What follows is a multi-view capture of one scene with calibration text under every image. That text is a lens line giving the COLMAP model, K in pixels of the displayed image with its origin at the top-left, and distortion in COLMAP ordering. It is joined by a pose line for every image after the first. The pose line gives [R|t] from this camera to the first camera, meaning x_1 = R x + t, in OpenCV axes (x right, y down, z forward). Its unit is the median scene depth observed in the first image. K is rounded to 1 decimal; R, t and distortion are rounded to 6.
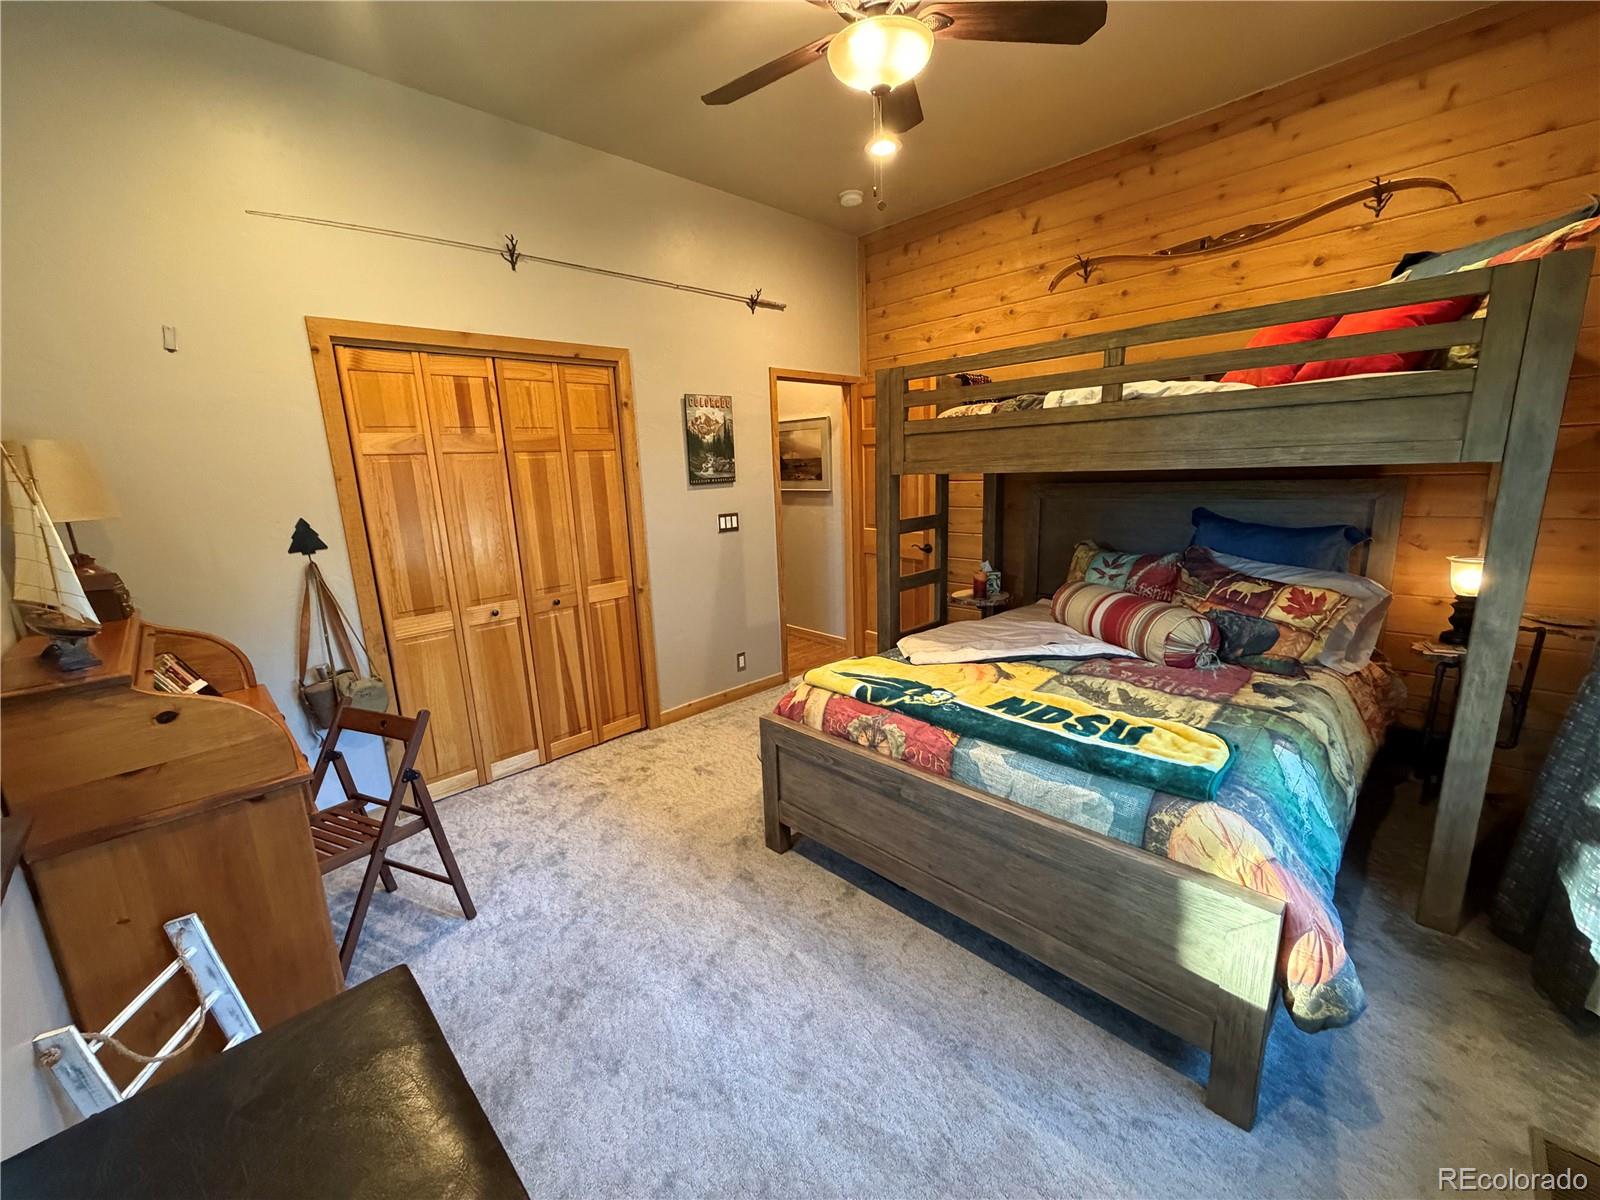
lens RADIAL K [[640.0, 0, 797.3], [0, 640.0, 600.9], [0, 0, 1]] dist [0.002733, -0.000014]
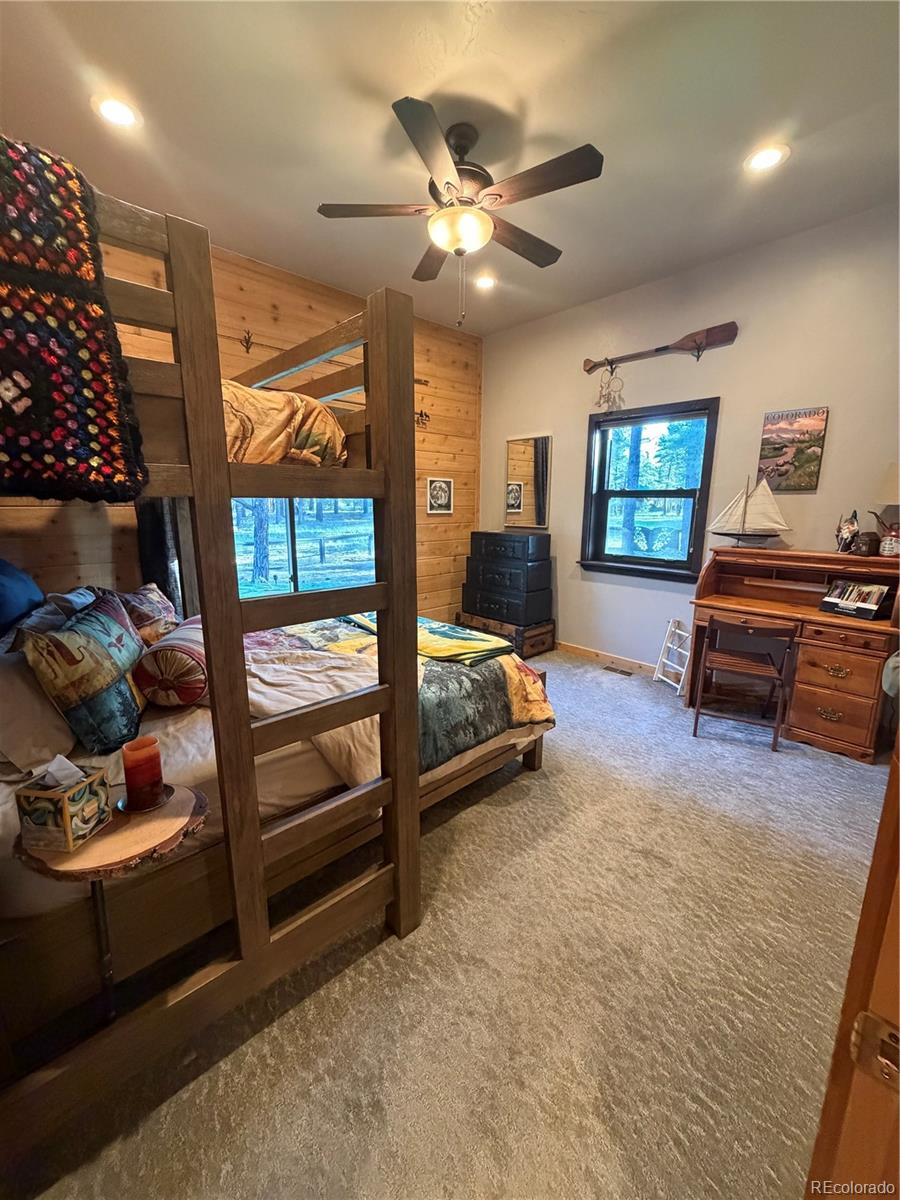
lens RADIAL K [[480.0, 0, 450.5], [0, 480.0, 599.9], [0, 0, 1]] dist [0.002733, -0.000014]
pose [[-0.999165, 0.031353, 0.026184, 0.122423], [0.039242, 0.914747, 0.402116, -0.394889], [-0.011344, 0.402808, -0.915214, 1.995345]]
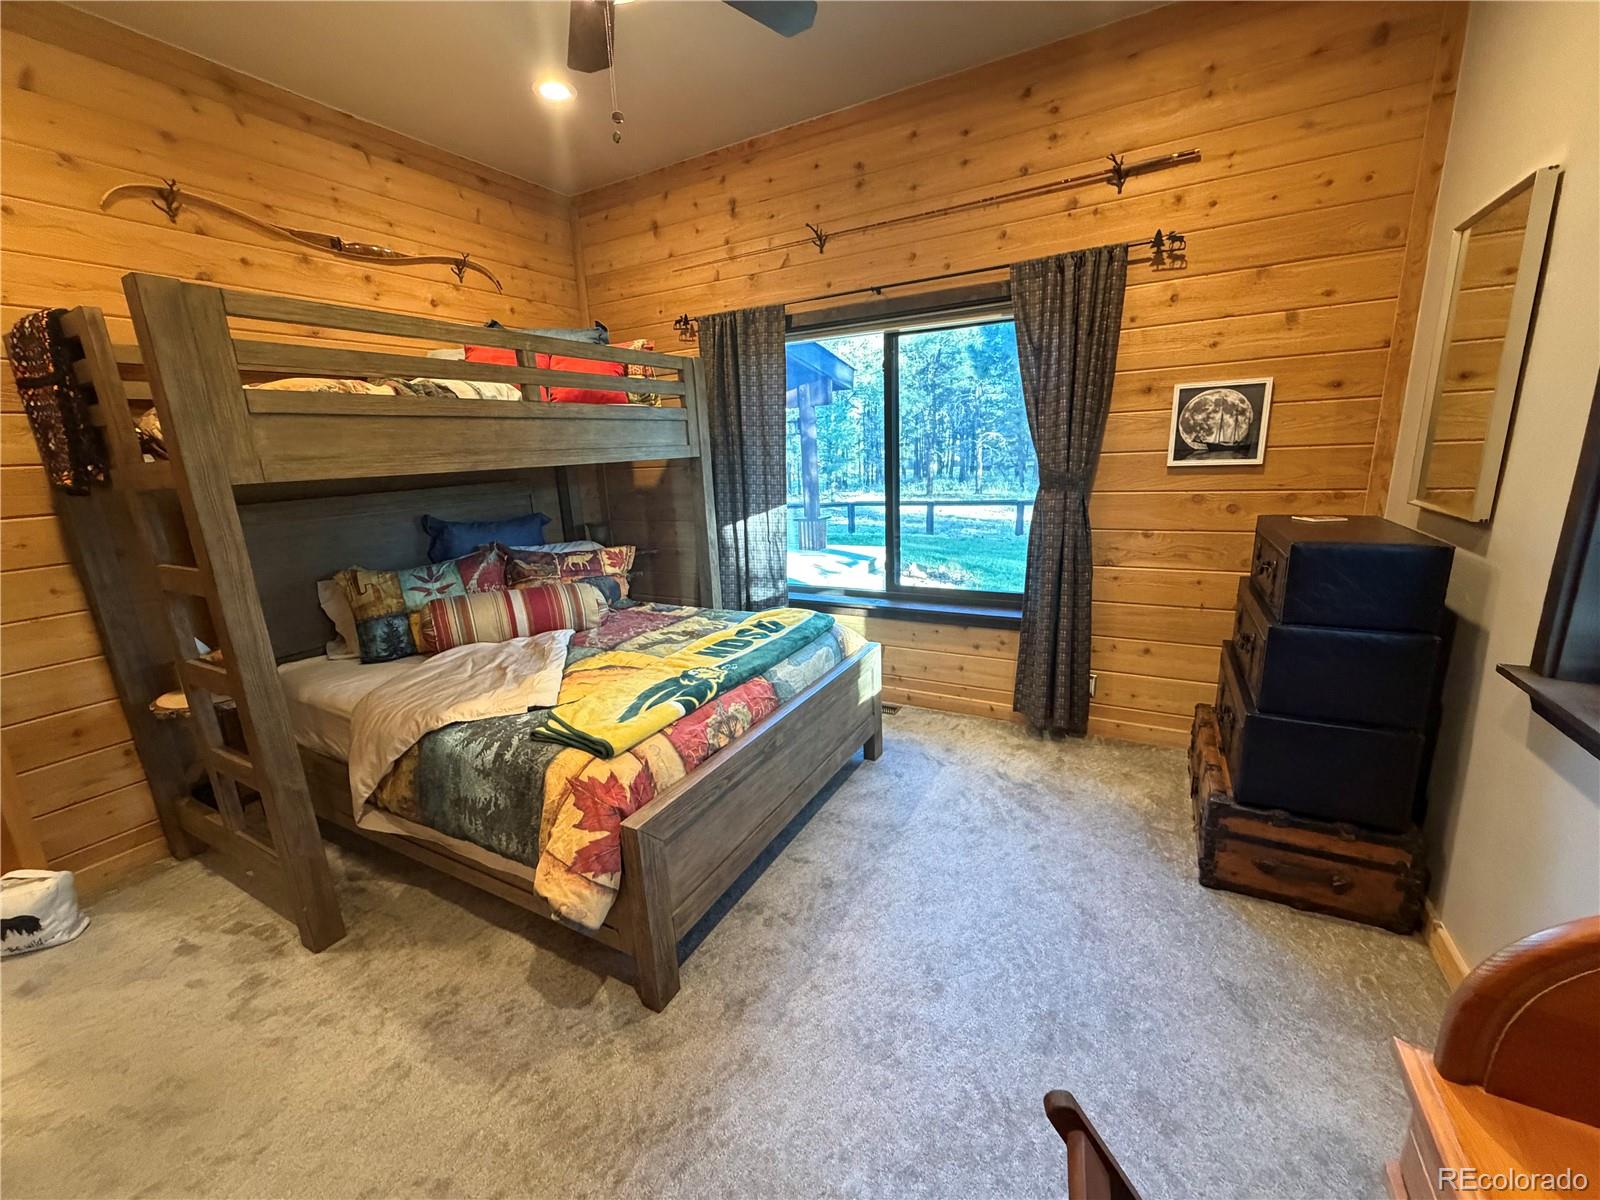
lens RADIAL K [[640.0, 0, 795.8], [0, 640.0, 599.5], [0, 0, 1]] dist [0.002733, -0.000014]
pose [[-0.283395, -0.170282, 0.943764, -0.716728], [0.259002, 0.933950, 0.246284, -0.161280], [-0.923366, 0.314232, -0.220574, 0.983012]]
